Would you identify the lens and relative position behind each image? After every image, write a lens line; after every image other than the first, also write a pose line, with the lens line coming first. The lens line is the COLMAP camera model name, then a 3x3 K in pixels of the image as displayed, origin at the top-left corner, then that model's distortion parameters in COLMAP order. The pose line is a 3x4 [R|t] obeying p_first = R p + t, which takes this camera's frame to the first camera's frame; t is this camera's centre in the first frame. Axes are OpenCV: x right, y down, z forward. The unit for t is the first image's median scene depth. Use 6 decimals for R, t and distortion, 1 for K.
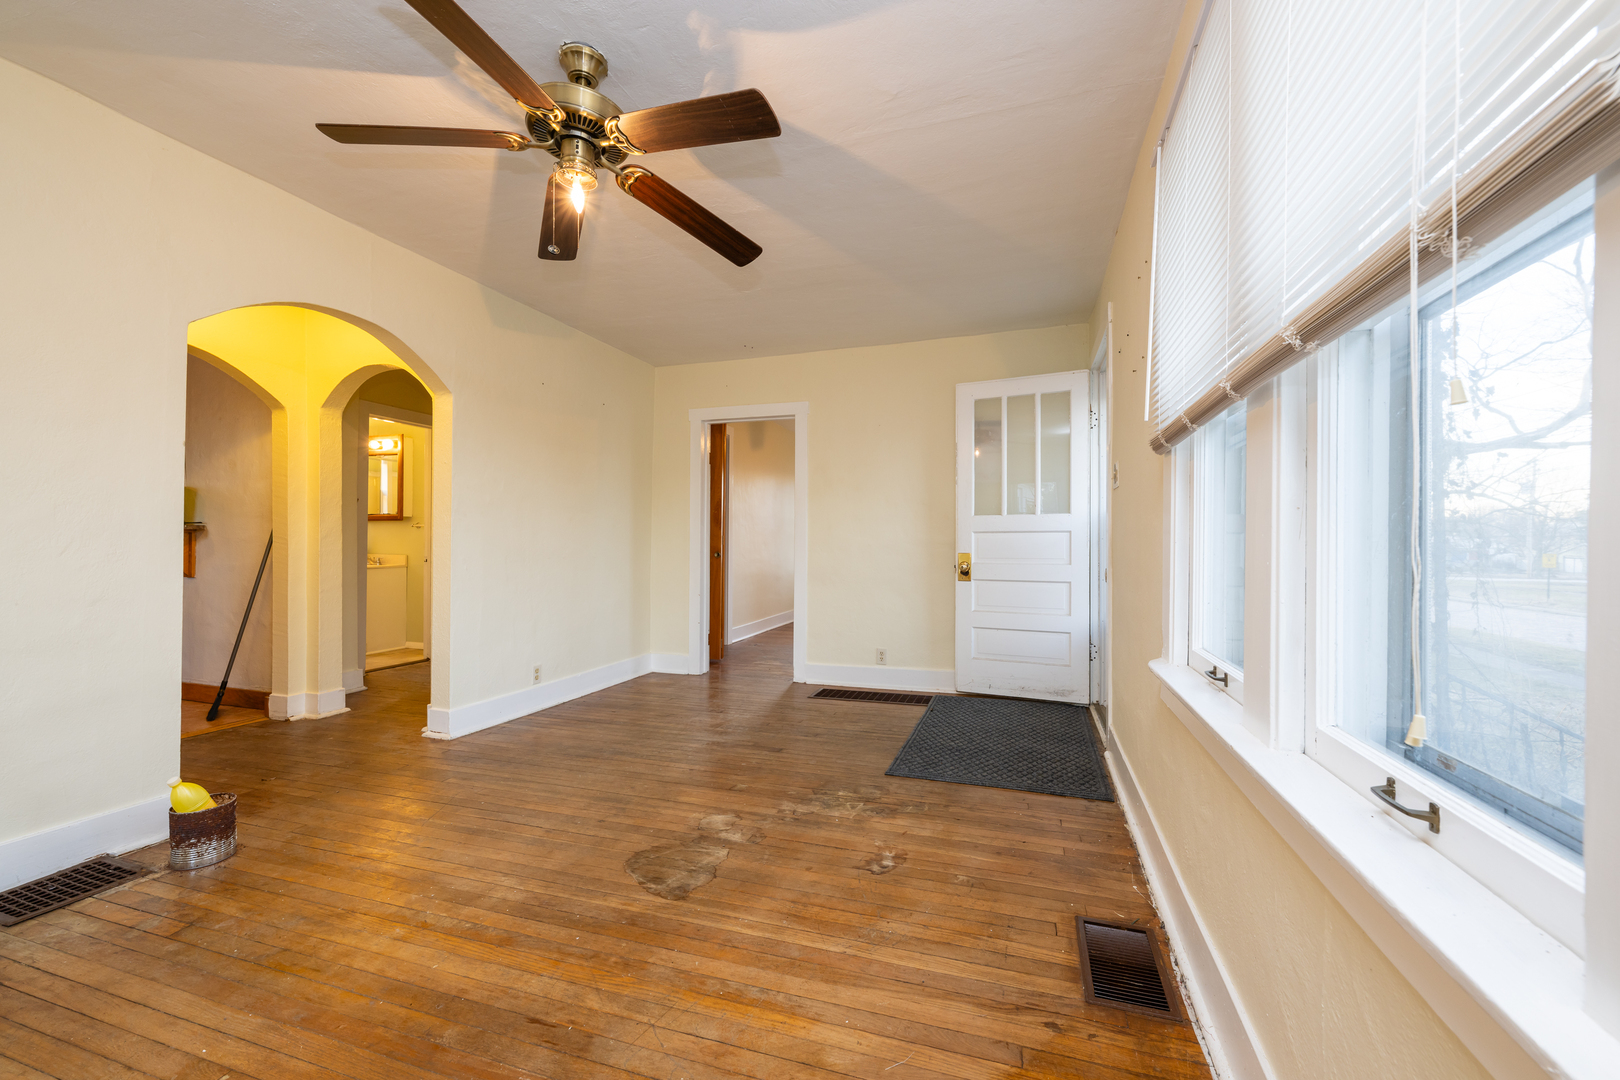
lens RADIAL K [[640.2, 0, 809.2], [0, 640.2, 547.5], [0, 0, 1]] dist [0.000934, -0.000276]
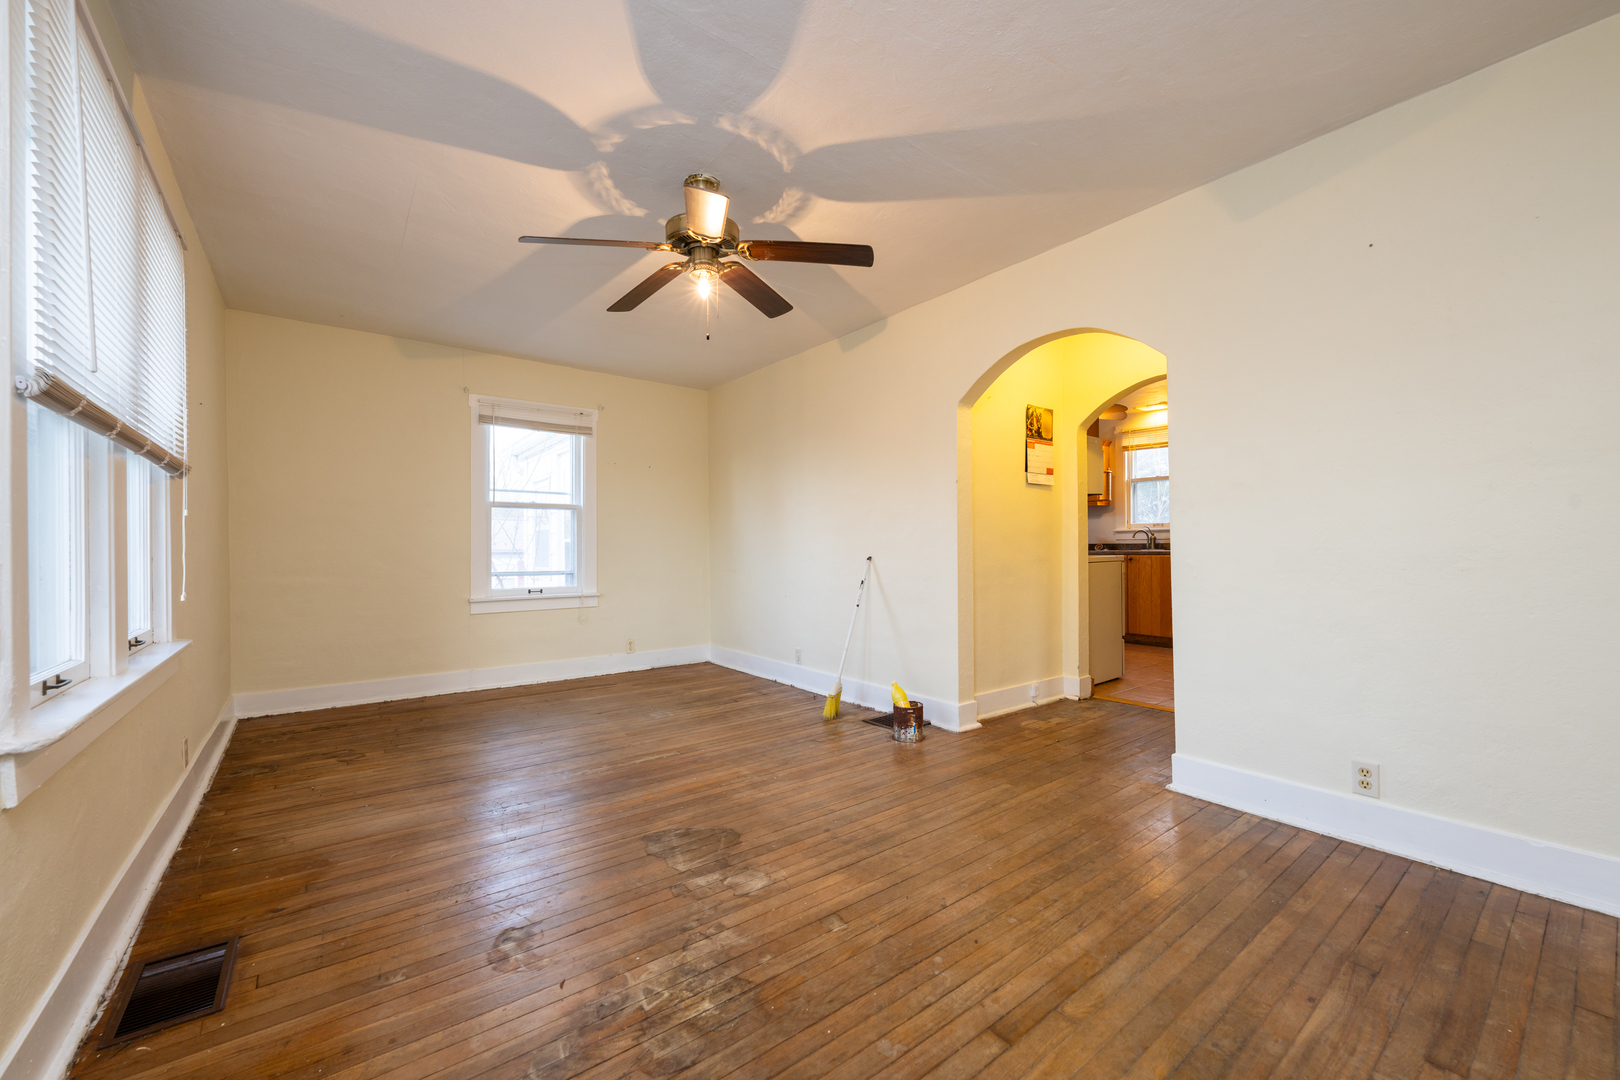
lens RADIAL K [[640.2, 0, 809.0], [0, 640.2, 543.3], [0, 0, 1]] dist [0.000934, -0.000276]
pose [[-0.555732, -0.005030, -0.831346, 0.527440], [0.000897, 0.999977, -0.006650, -0.001641], [0.831361, -0.004442, -0.555715, 1.600738]]
